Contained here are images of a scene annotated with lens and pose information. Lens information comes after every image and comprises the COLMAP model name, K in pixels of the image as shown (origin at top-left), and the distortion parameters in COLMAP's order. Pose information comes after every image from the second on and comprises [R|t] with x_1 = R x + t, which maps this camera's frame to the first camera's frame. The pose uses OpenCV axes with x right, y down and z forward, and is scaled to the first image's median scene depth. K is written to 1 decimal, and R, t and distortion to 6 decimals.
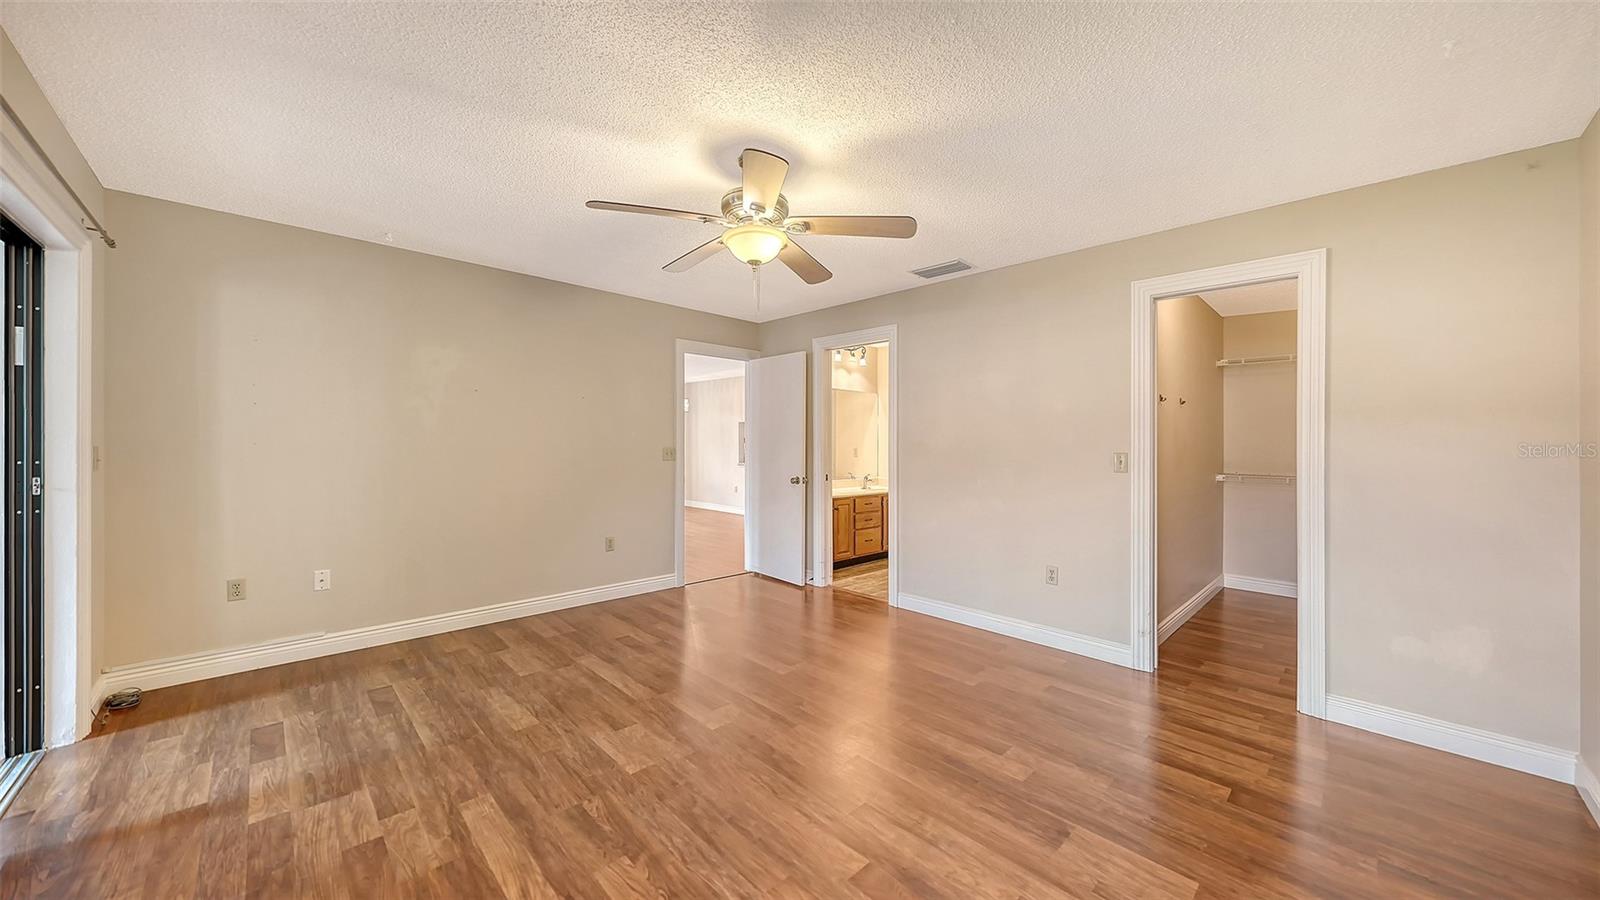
lens RADIAL K [[556.2, 0, 798.2], [0, 556.2, 456.7], [0, 0, 1]] dist [-0.002259, -0.001103]
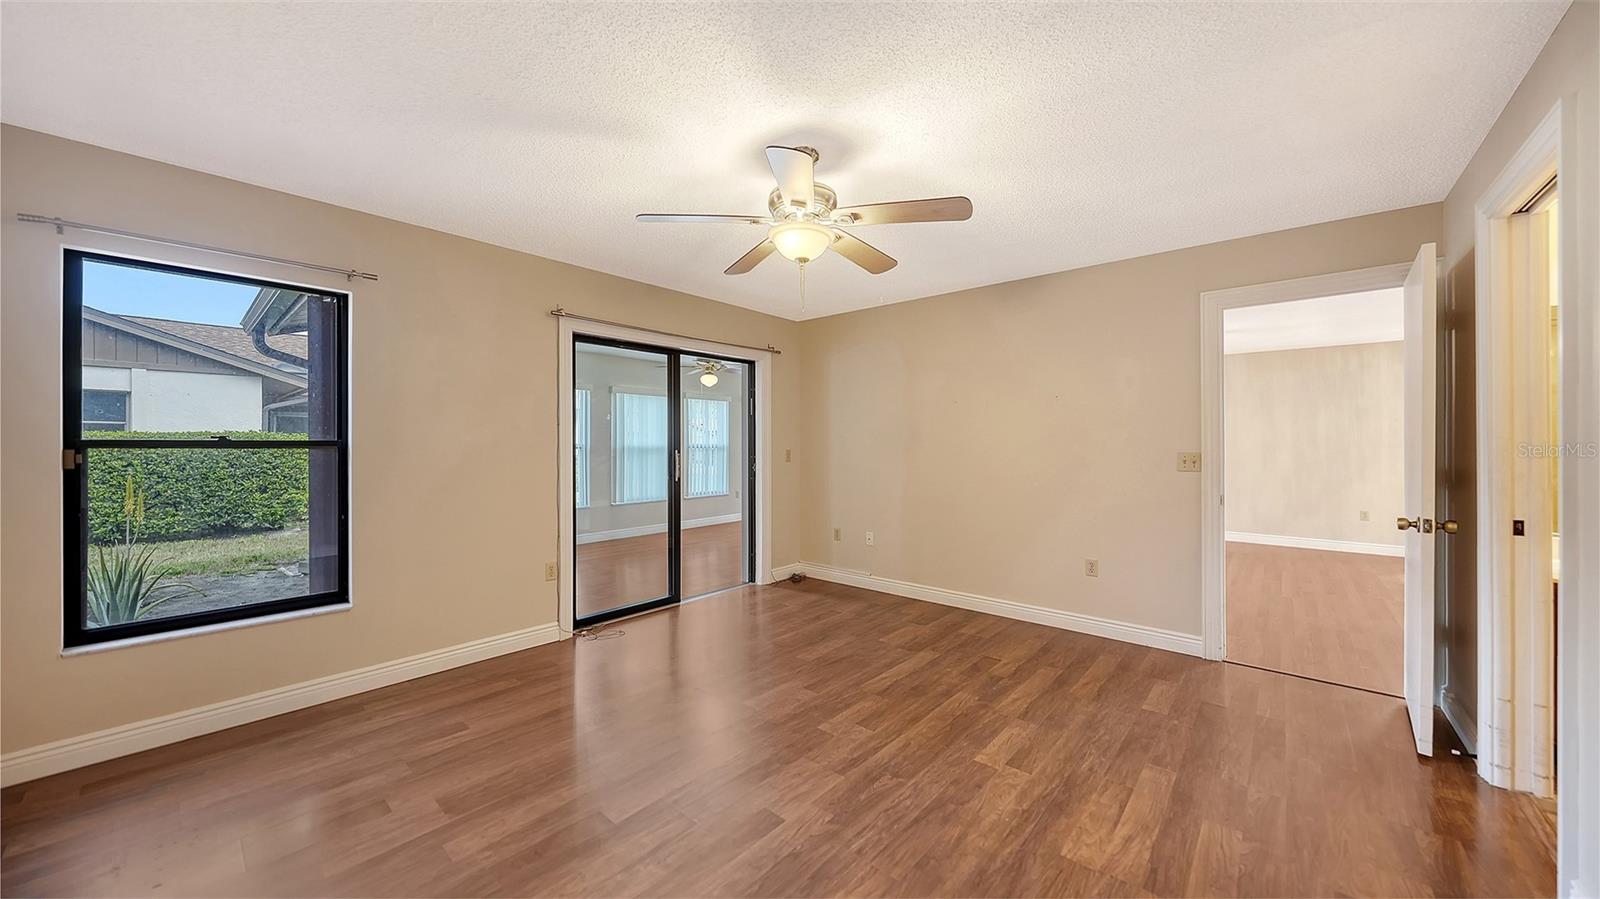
lens RADIAL K [[556.2, 0, 770.6], [0, 556.2, 438.1], [0, 0, 1]] dist [-0.002259, -0.001103]
pose [[0.059125, -0.022773, -0.997991, 0.762467], [-0.021198, 0.999486, -0.024063, -0.013704], [0.998026, 0.022578, 0.058612, 0.732417]]
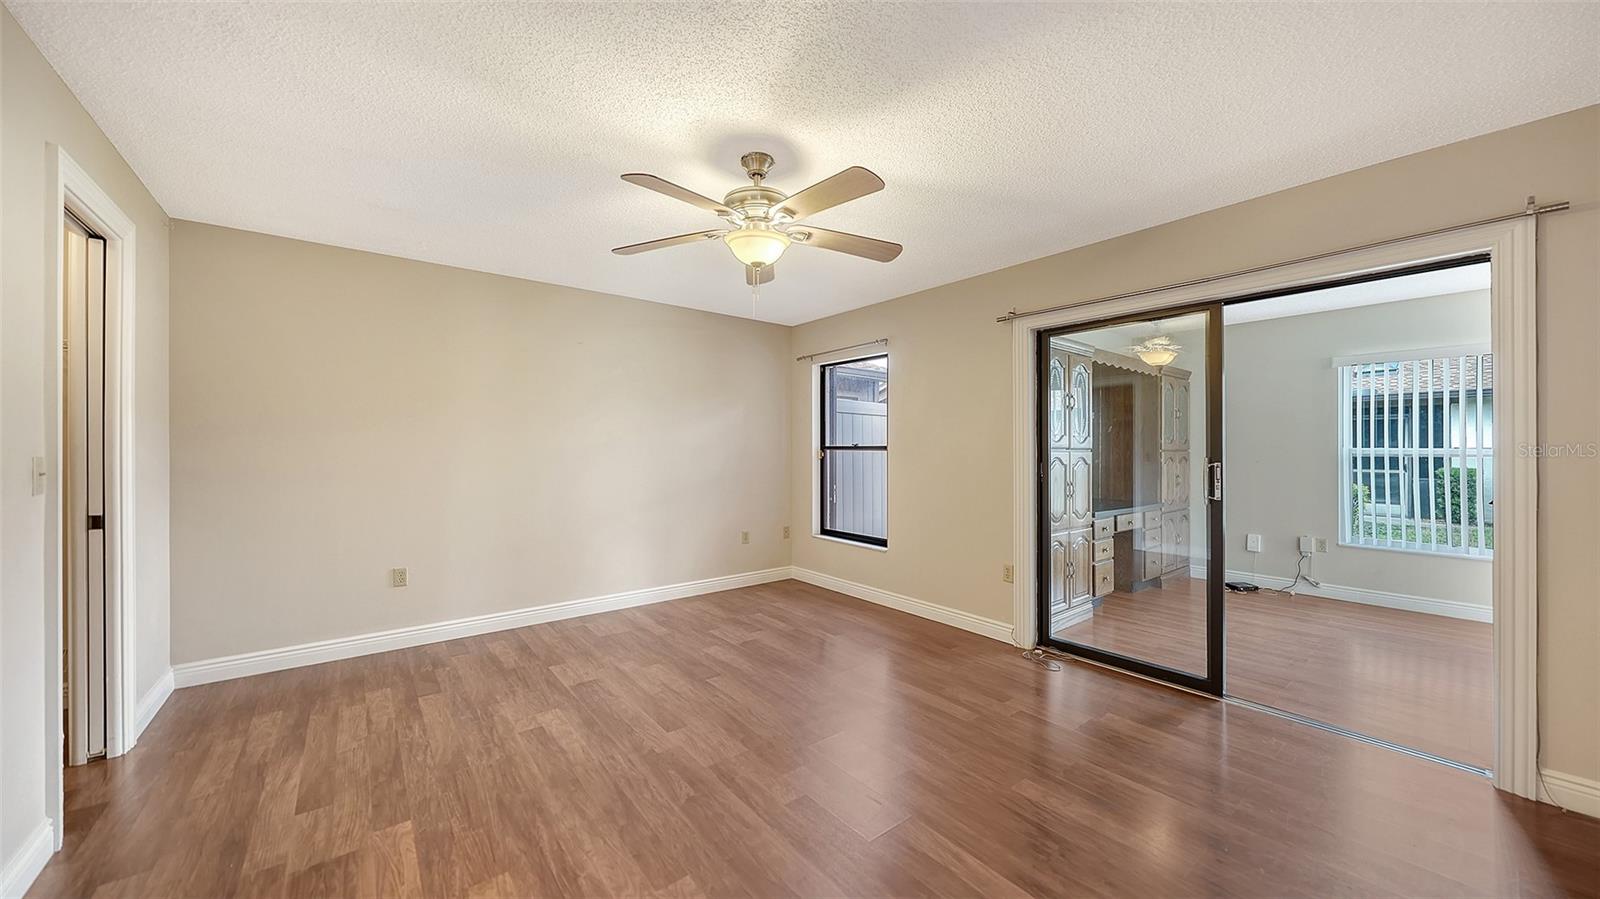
lens RADIAL K [[556.2, 0, 801.7], [0, 556.2, 442.9], [0, 0, 1]] dist [-0.002259, -0.001103]
pose [[-0.996594, -0.013524, 0.081345, -0.190371], [-0.012583, 0.999848, 0.012066, -0.039583], [-0.081496, 0.011001, -0.996613, 1.650751]]
